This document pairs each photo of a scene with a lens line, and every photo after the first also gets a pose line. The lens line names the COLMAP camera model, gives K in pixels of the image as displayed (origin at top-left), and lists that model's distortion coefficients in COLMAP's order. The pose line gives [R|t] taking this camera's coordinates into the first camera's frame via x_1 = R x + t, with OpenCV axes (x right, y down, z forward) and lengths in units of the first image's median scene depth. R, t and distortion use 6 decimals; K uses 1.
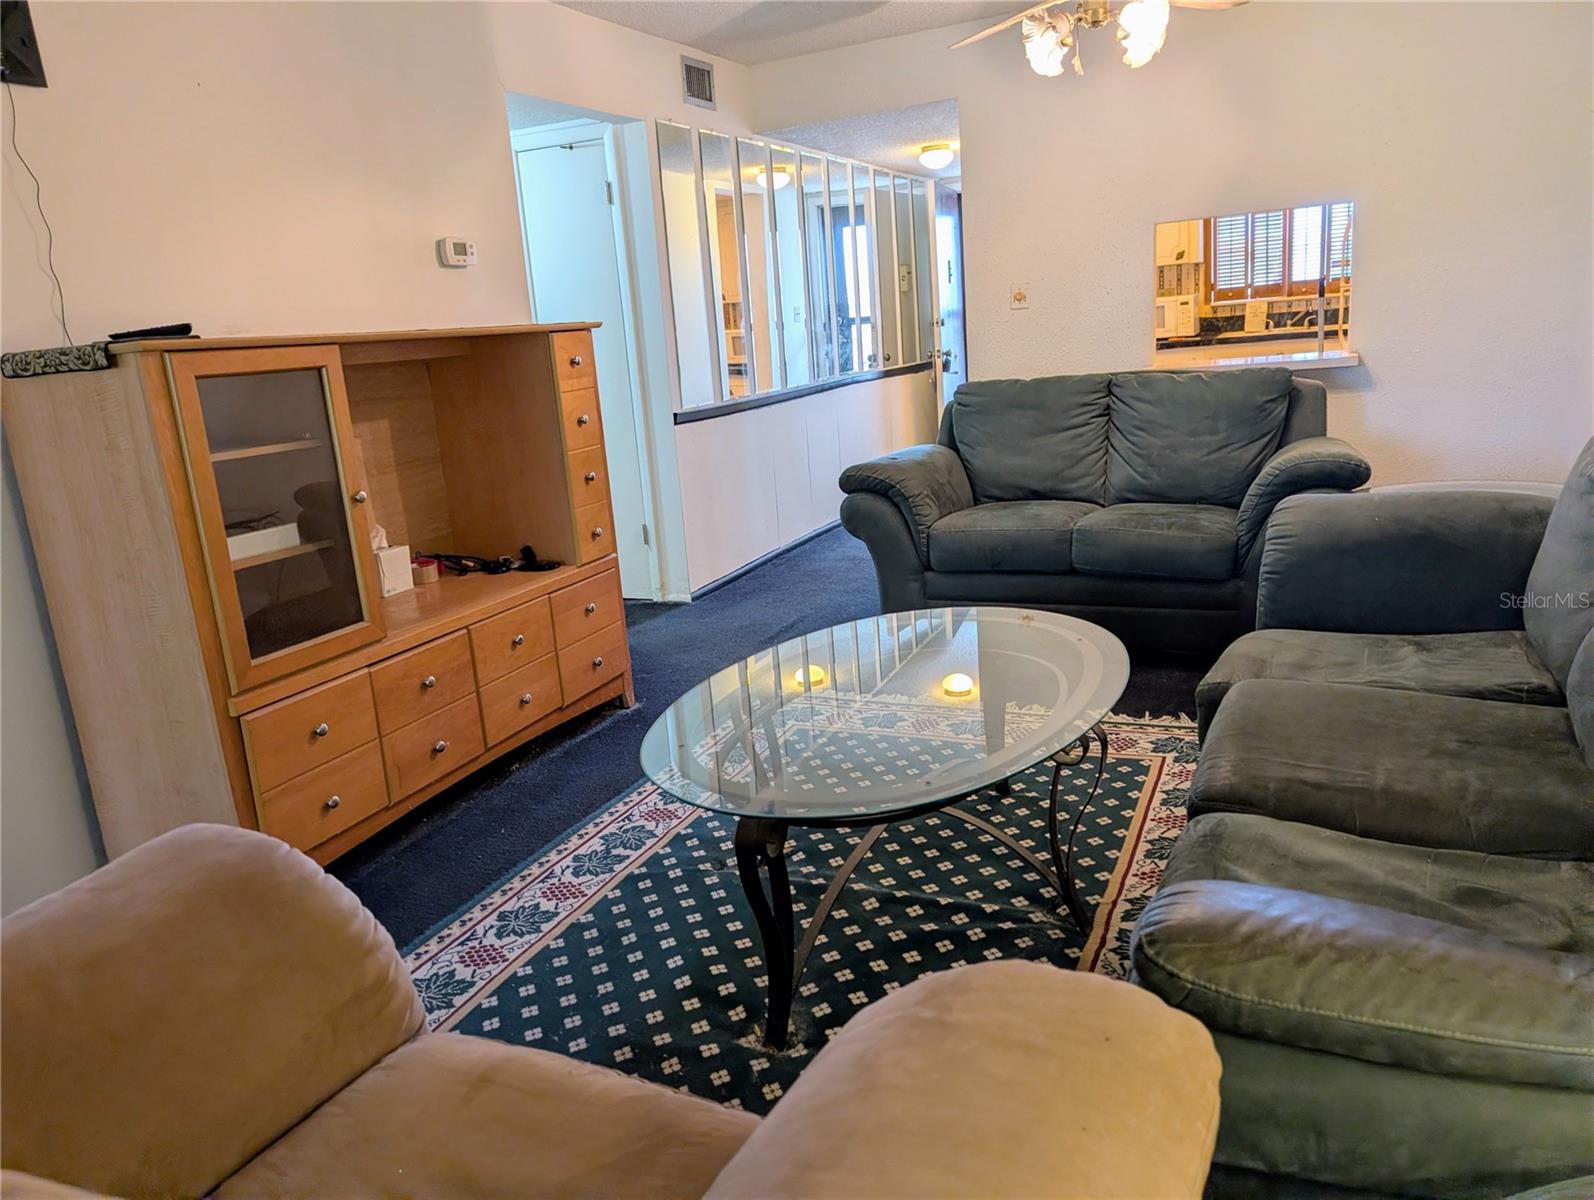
lens RADIAL K [[1158.3, 0, 780.4], [0, 1158.3, 591.3], [0, 0, 1]] dist [0.027363, -0.030121]
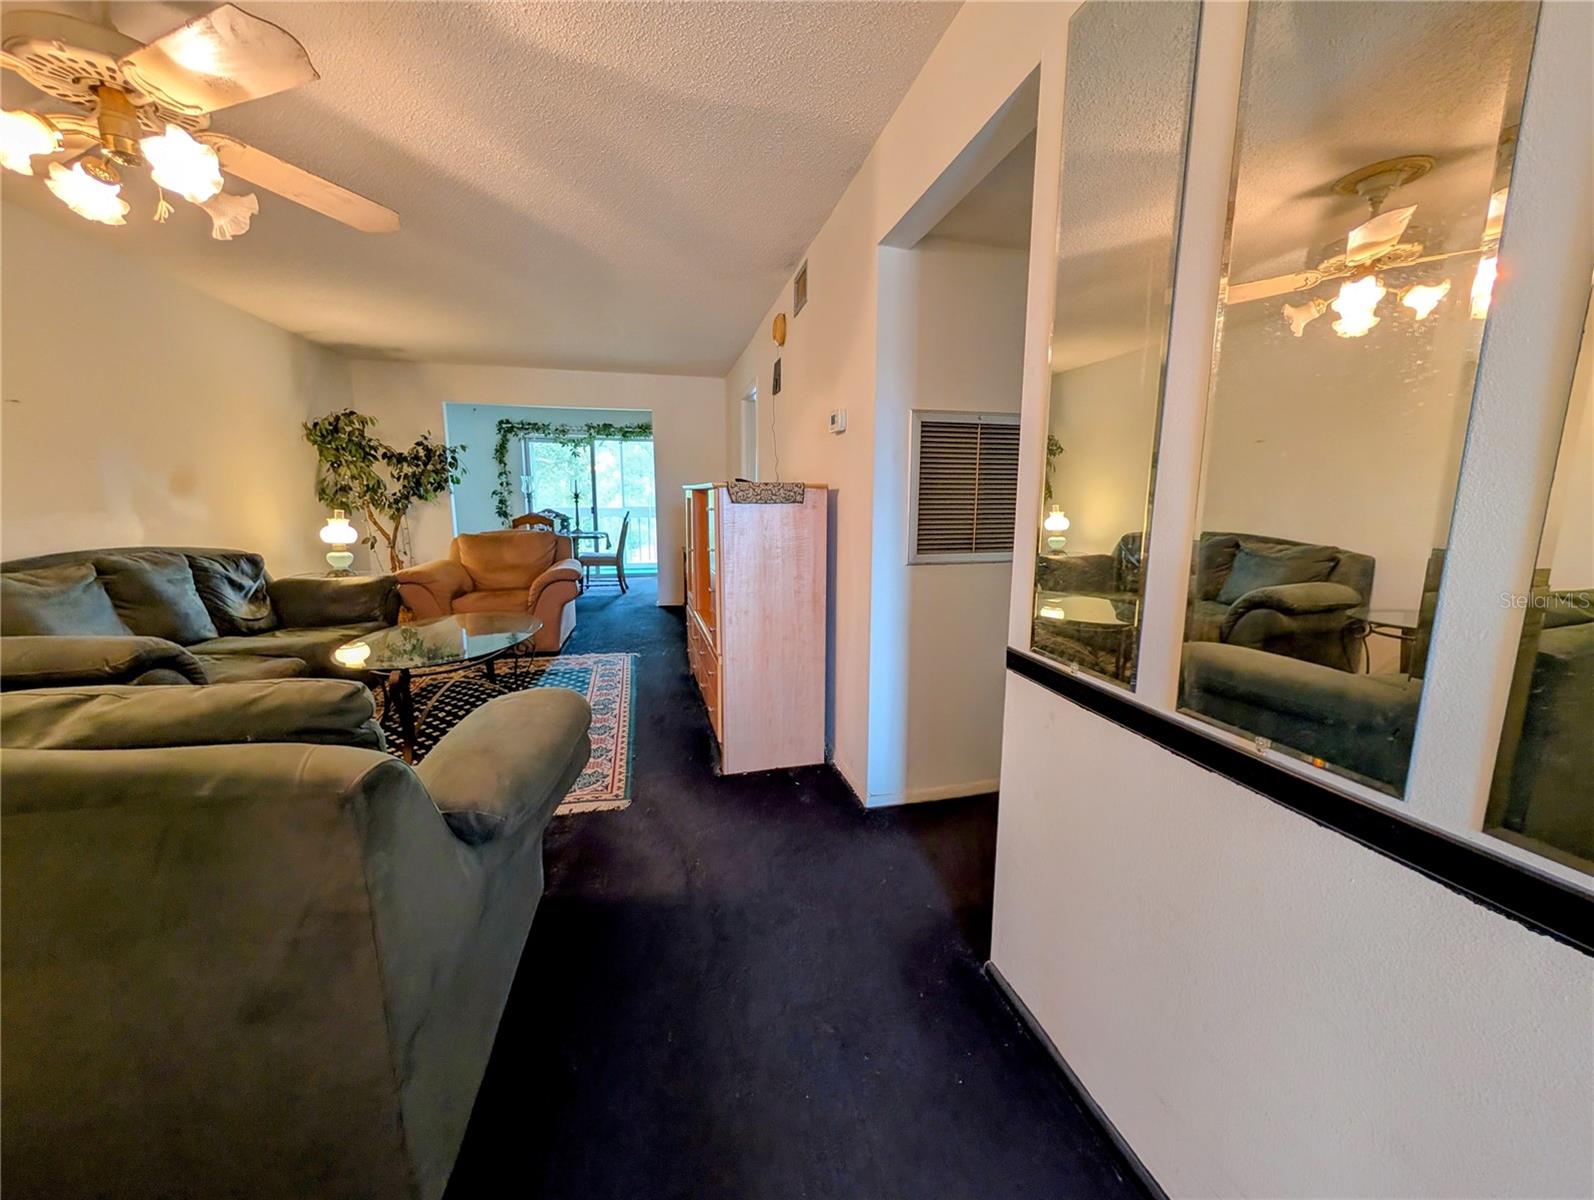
lens RADIAL K [[610.9, 0, 797.0], [0, 610.9, 598.9], [0, 0, 1]] dist [0.003240, -0.001246]
pose [[-0.780456, 0.174050, -0.600496, 0.169881], [-0.082980, 0.923135, 0.375414, -0.317228], [0.619680, 0.342823, -0.706024, 1.371384]]
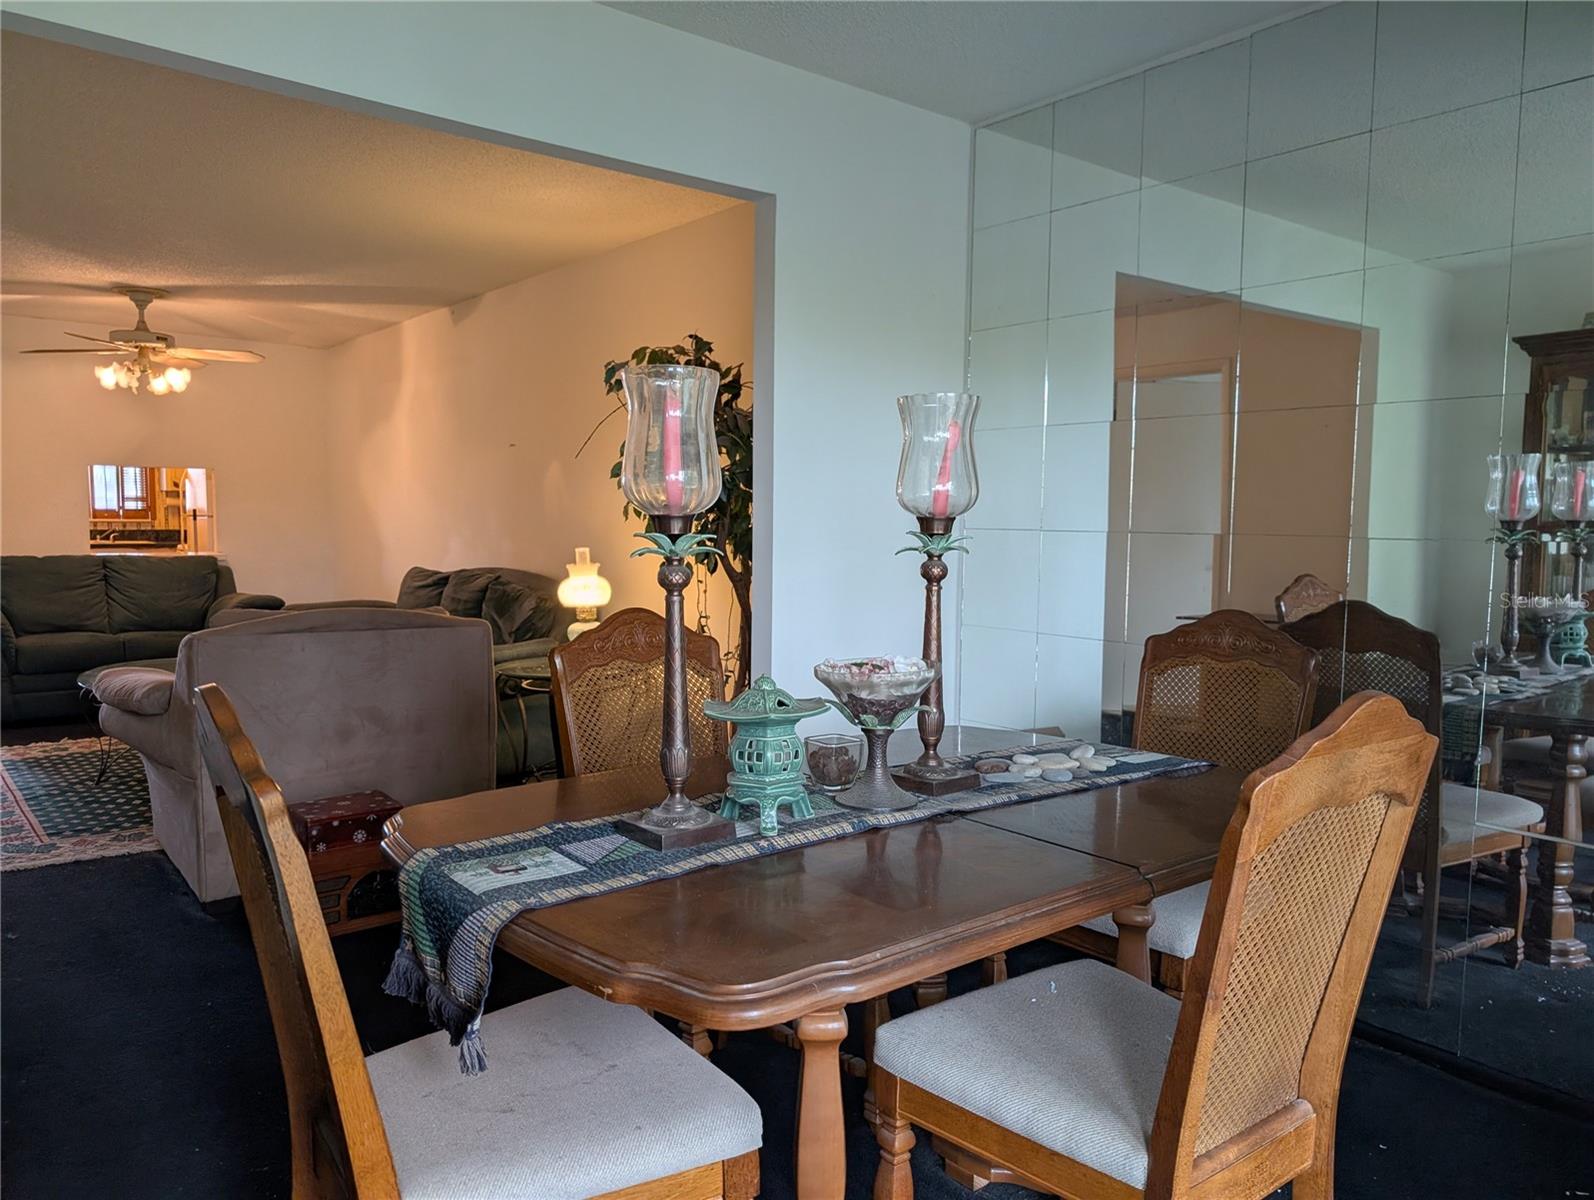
lens RADIAL K [[1158.3, 0, 795.1], [0, 1158.3, 600.4], [0, 0, 1]] dist [0.027363, -0.030121]
pose [[0.440381, 0.019956, 0.897589, -0.811255], [0.154388, 0.983177, -0.097606, 0.198102], [-0.884437, 0.181561, 0.429891, -0.589353]]
